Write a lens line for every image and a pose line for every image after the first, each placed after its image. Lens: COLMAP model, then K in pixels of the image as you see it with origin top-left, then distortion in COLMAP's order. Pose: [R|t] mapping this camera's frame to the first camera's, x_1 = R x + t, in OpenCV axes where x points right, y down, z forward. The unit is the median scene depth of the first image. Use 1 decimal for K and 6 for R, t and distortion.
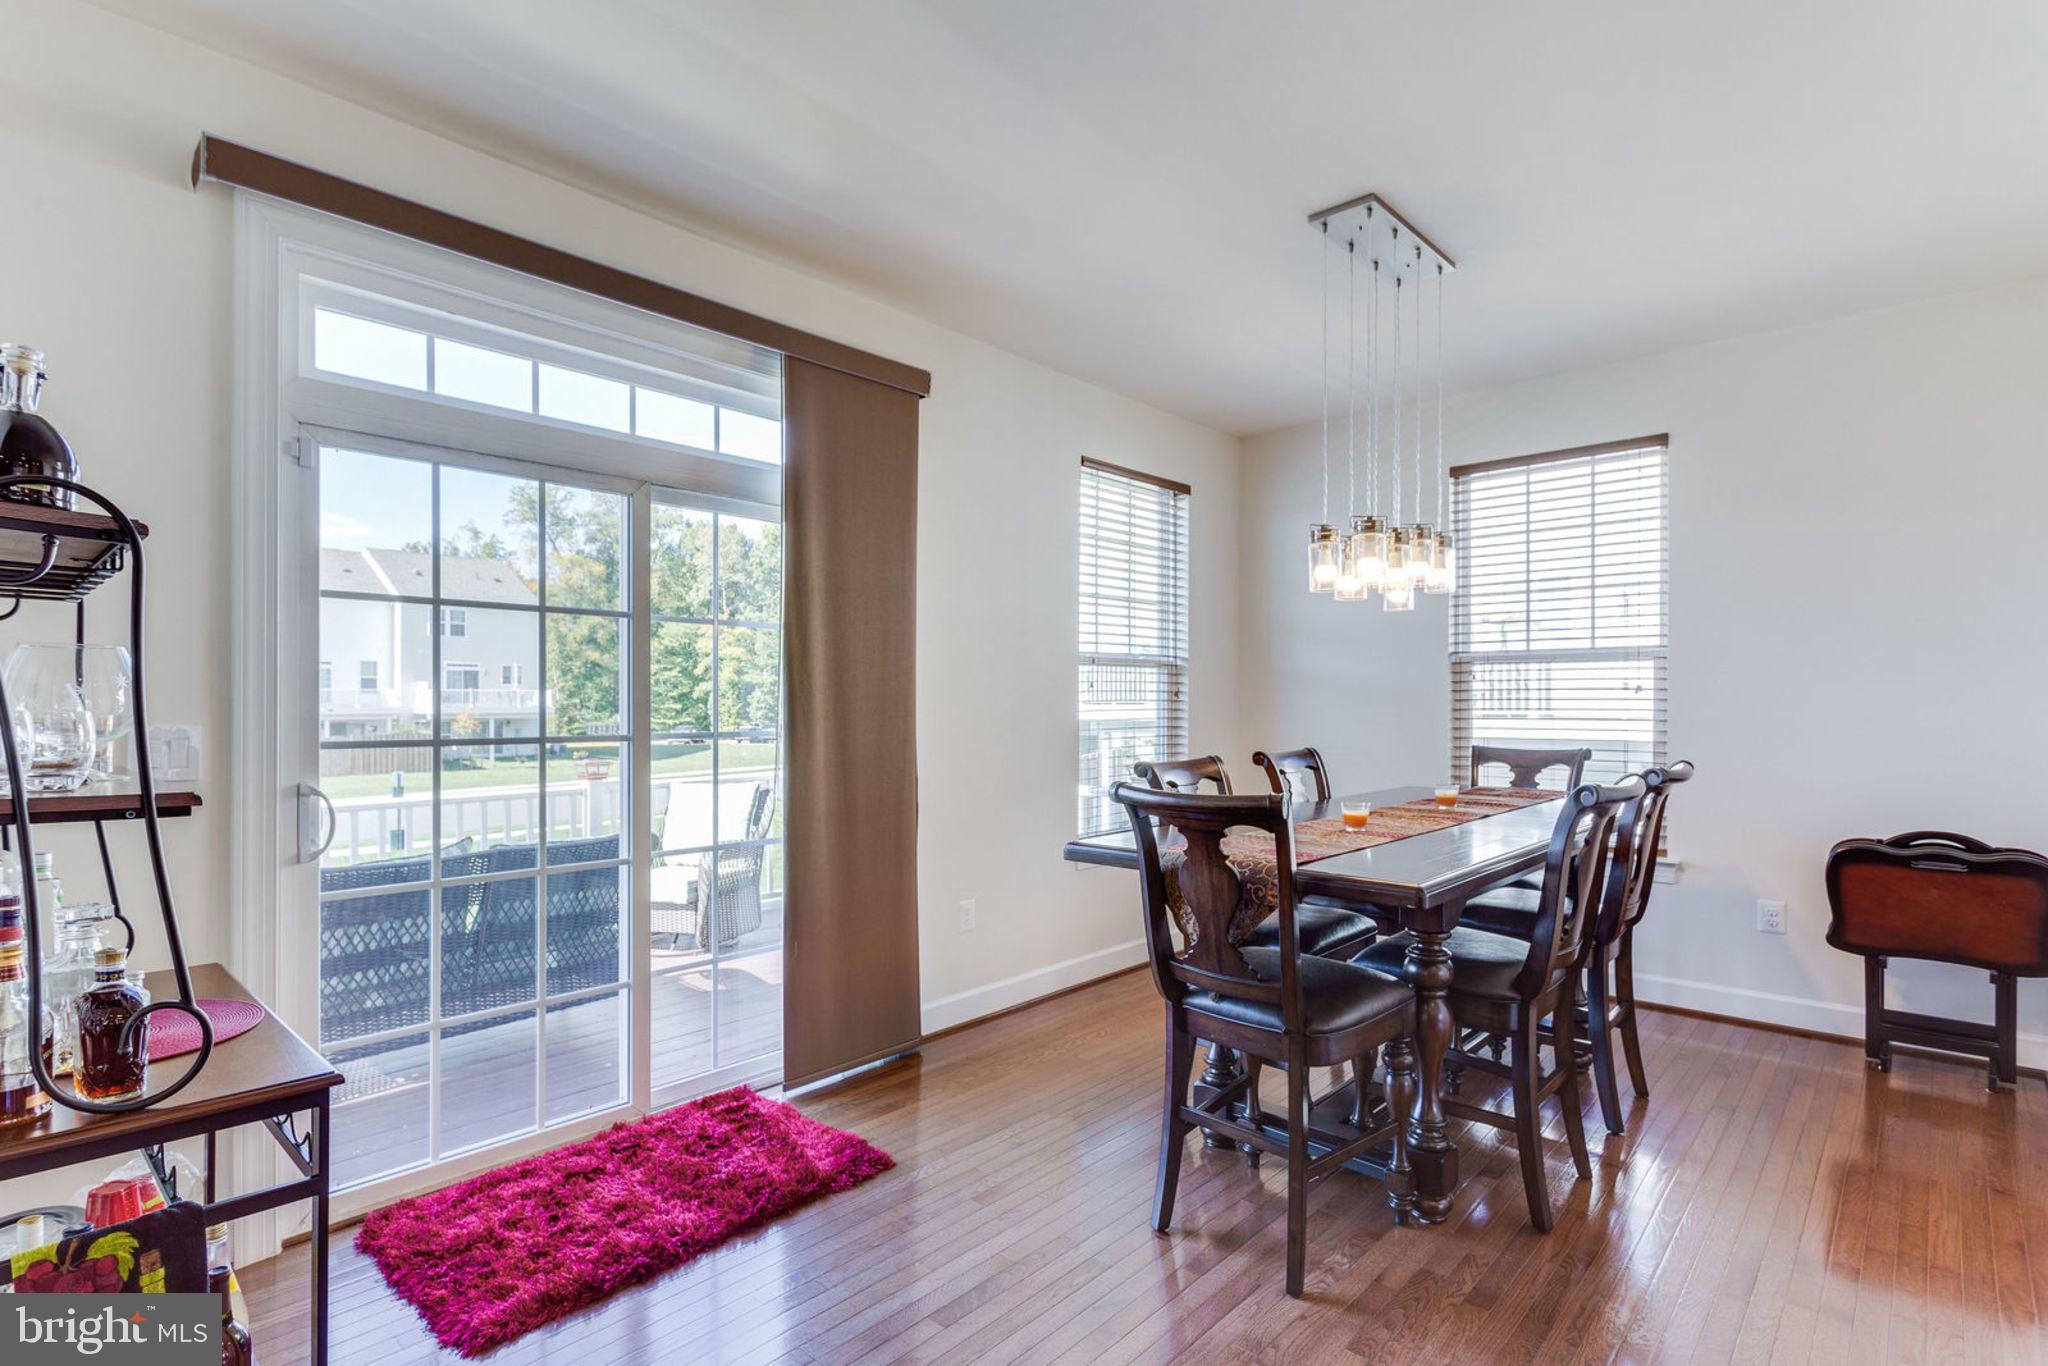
lens RADIAL K [[1000.3, 0, 1013.8], [0, 1000.3, 696.7], [0, 0, 1]] dist [0.002268, -0.000166]
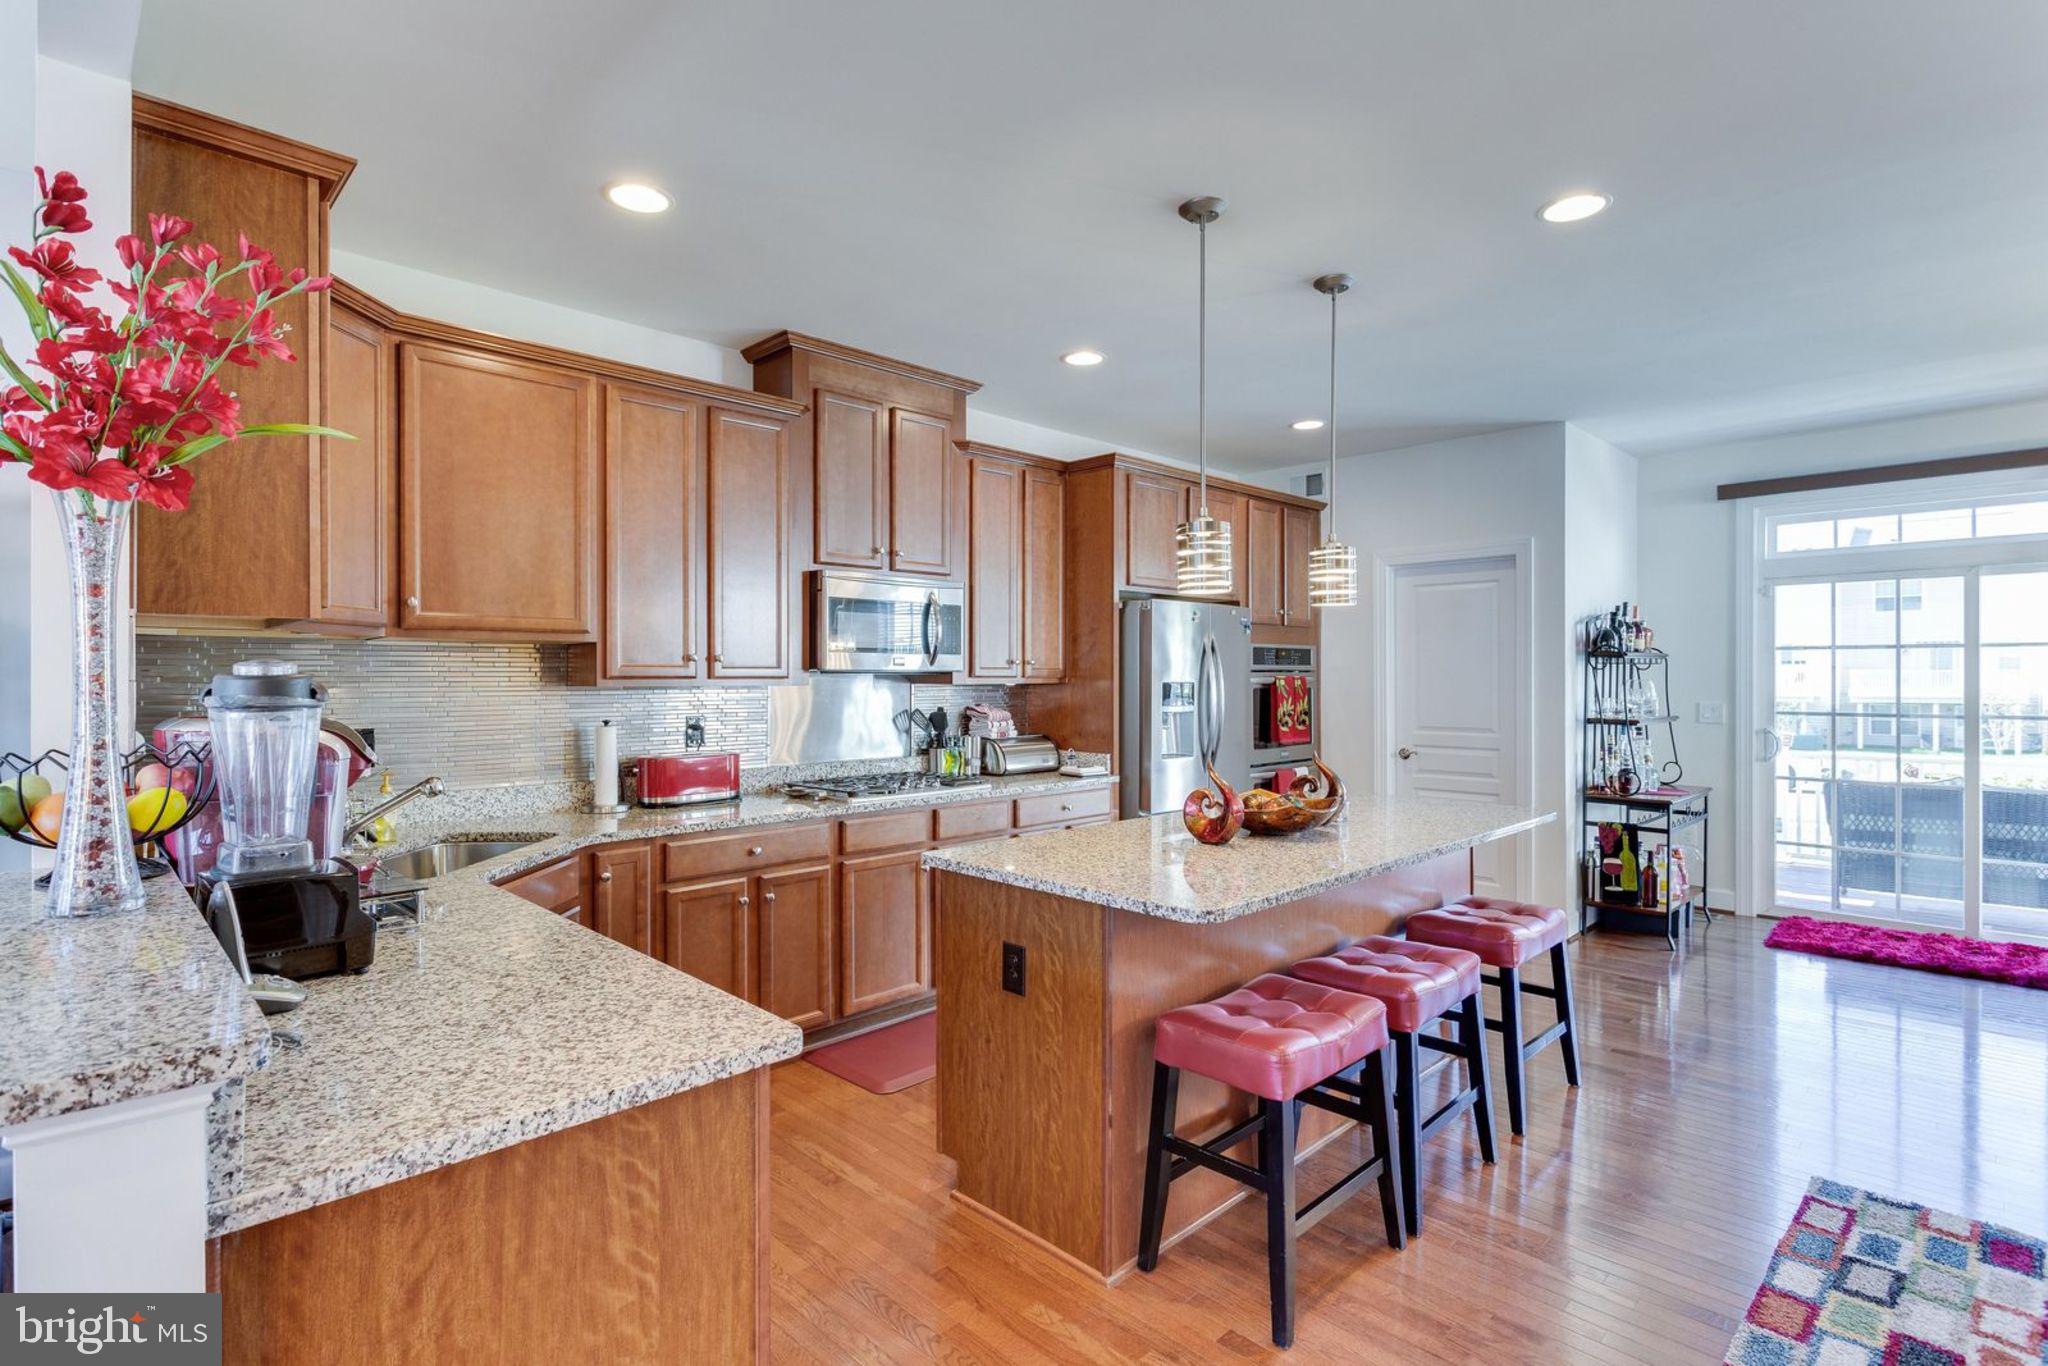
lens RADIAL K [[990.2, 0, 1025.2], [0, 990.2, 679.7], [0, 0, 1]] dist [0.002239, -0.001745]
pose [[-0.036746, 0.008161, -0.999291, 1.260308], [0.005988, 0.999951, 0.007946, -0.043272], [0.999307, -0.005691, -0.036793, -0.503162]]
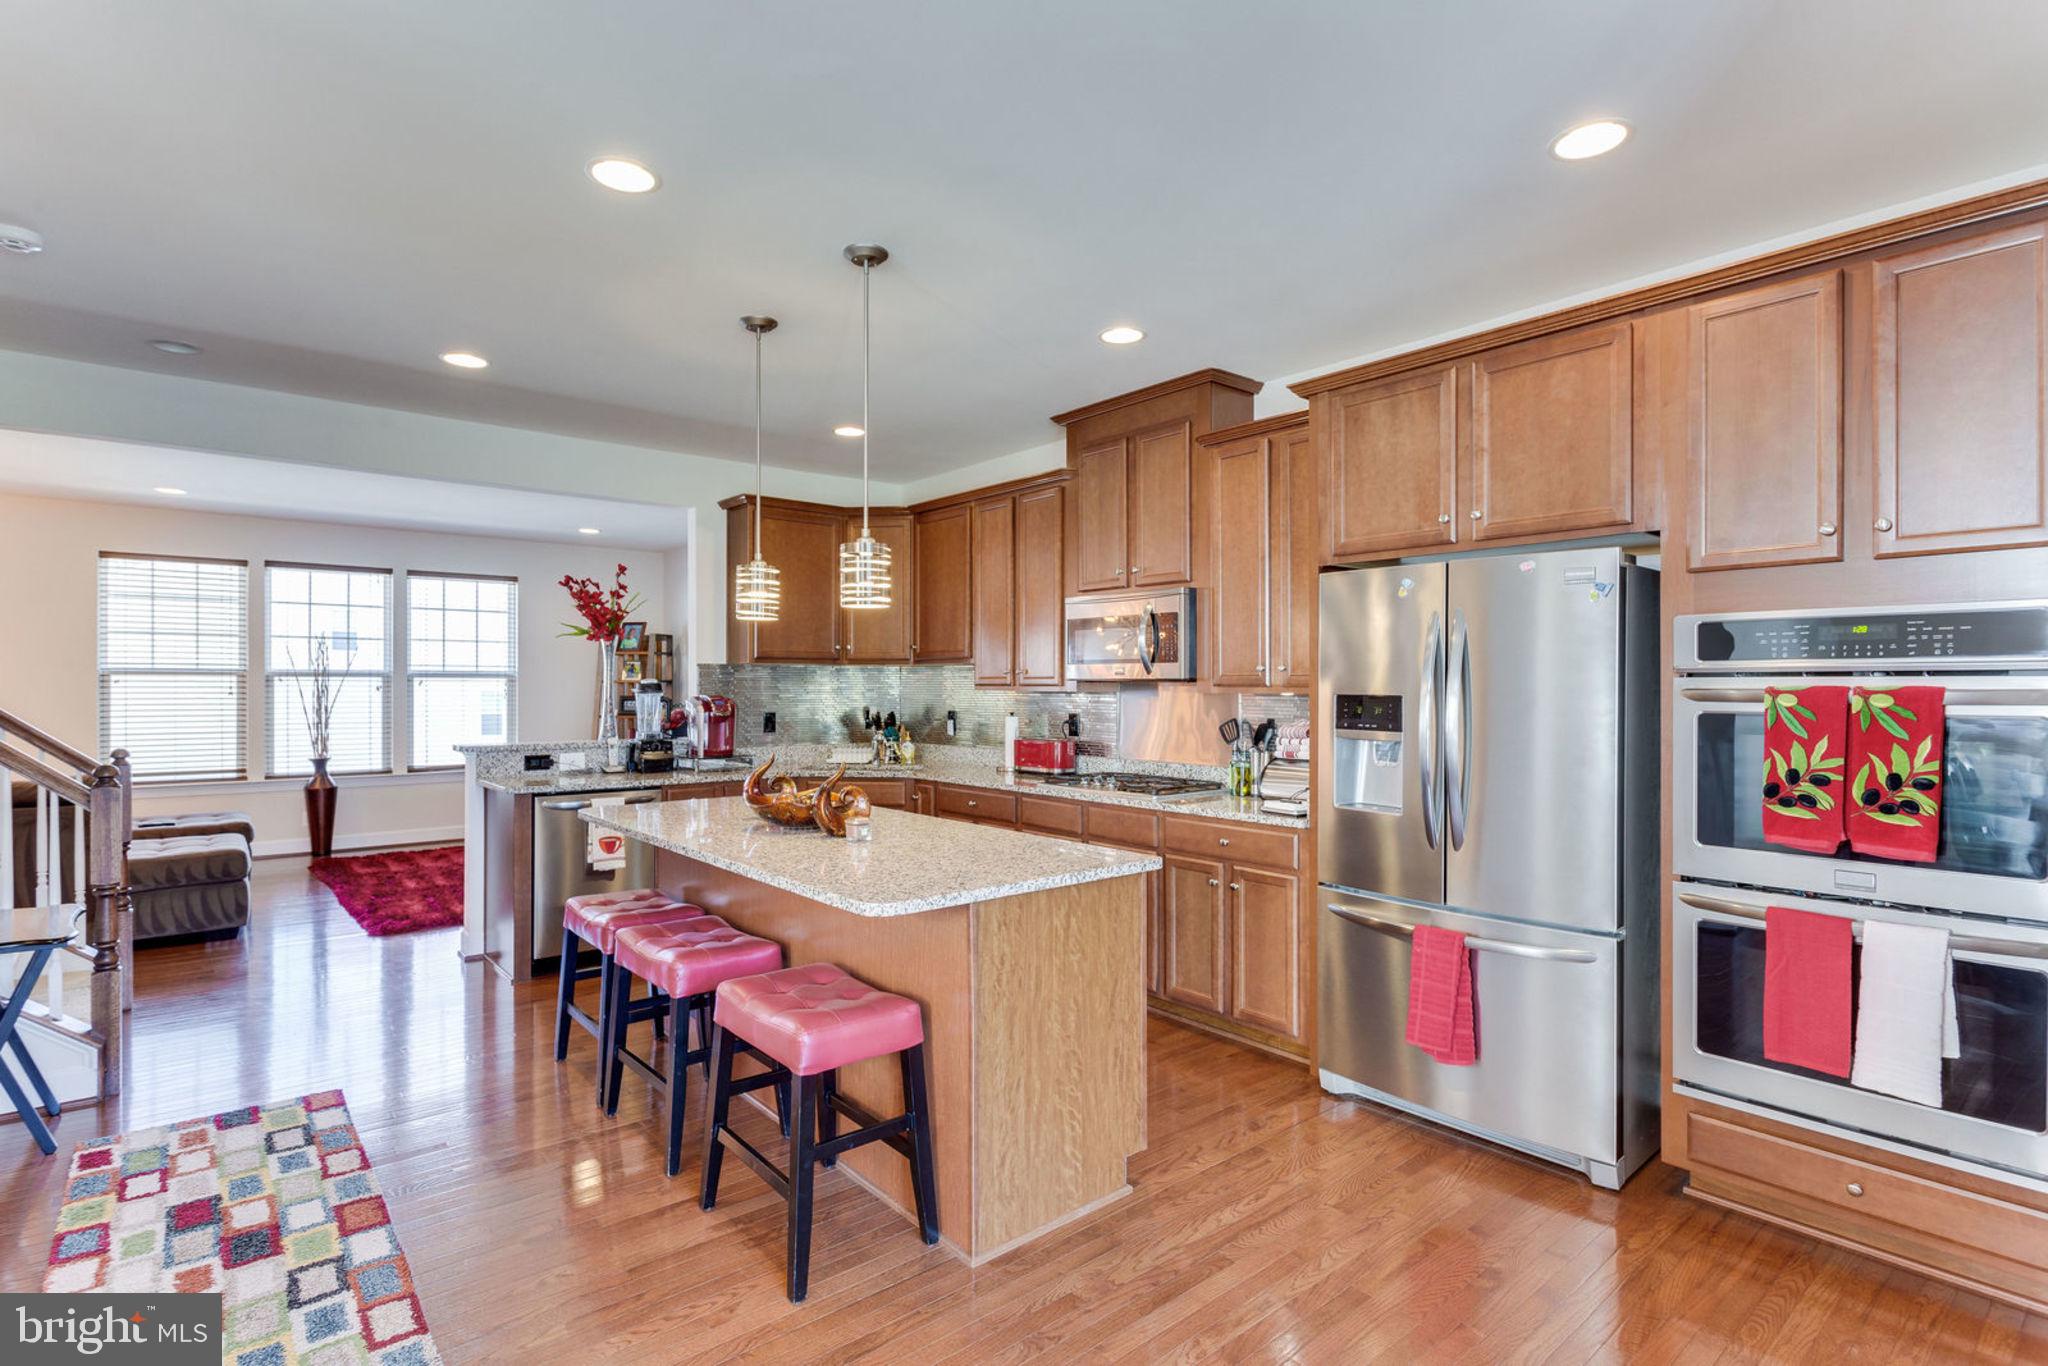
lens RADIAL K [[1000.3, 0, 1013.8], [0, 1000.3, 696.7], [0, 0, 1]] dist [0.002268, -0.000166]
pose [[-0.992598, 0.001607, 0.121435, -0.001188], [0.002421, 0.999976, 0.006555, -0.031529], [-0.121422, 0.006801, -0.992578, 0.676800]]
